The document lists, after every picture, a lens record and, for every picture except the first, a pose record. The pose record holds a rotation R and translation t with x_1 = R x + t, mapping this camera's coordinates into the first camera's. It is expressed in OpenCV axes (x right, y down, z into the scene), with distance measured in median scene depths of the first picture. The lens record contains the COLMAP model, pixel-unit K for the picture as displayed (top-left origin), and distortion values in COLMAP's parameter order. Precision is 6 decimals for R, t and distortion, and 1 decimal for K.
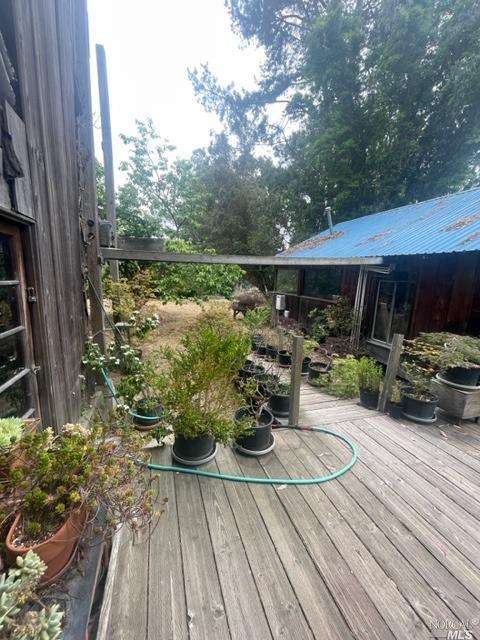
lens RADIAL K [[257.0, 0, 236.9], [0, 257.0, 319.7], [0, 0, 1]] dist [-0.003203, 0.000735]
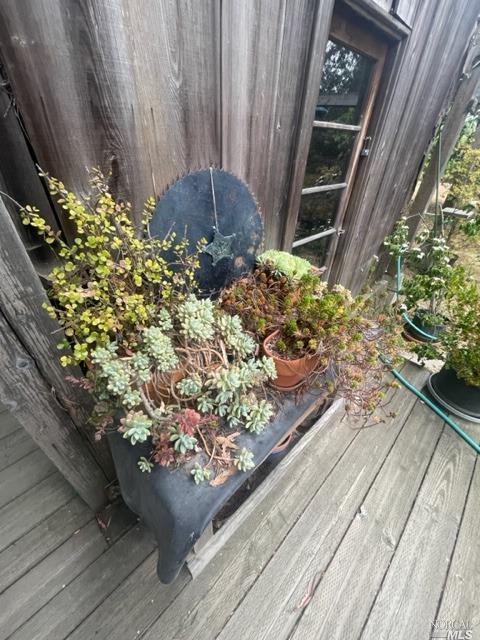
lens RADIAL K [[257.0, 0, 238.3], [0, 257.0, 321.9], [0, 0, 1]] dist [-0.003203, 0.000735]
pose [[0.456706, 0.507739, -0.730493, -0.023276], [-0.168633, 0.855654, 0.489304, 0.056348], [0.873489, -0.100283, 0.476404, 0.089388]]
